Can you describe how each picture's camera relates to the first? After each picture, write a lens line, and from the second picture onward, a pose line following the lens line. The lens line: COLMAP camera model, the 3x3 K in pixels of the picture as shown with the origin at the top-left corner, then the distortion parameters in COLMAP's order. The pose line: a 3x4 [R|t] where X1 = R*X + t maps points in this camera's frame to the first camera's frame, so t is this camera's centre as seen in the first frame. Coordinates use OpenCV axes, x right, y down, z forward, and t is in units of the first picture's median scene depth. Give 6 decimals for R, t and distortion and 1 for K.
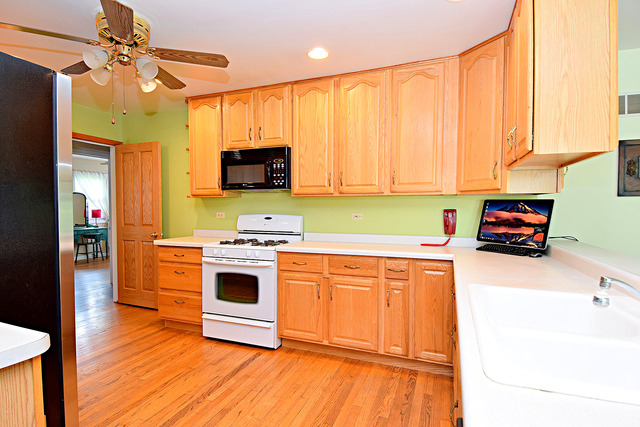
lens RADIAL K [[332.0, 0, 316.2], [0, 332.0, 214.9], [0, 0, 1]] dist [0.017399, -0.000307]
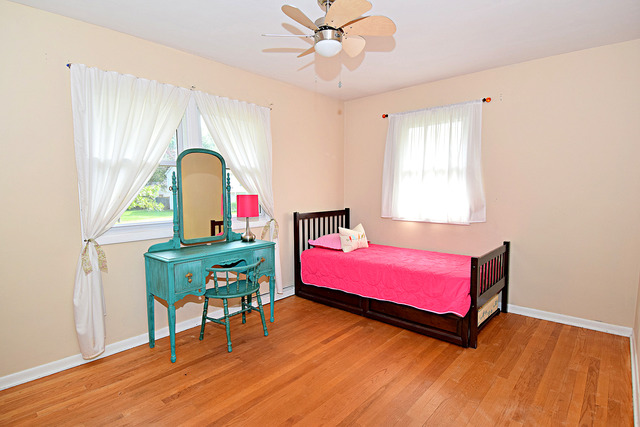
lens RADIAL K [[332.0, 0, 316.2], [0, 332.0, 214.9], [0, 0, 1]] dist [0.017399, -0.000307]
pose [[0.941928, 0.025669, -0.334832, -1.099262], [-0.006522, 0.998284, 0.058186, -0.032639], [0.335751, -0.052623, 0.940480, 1.611593]]
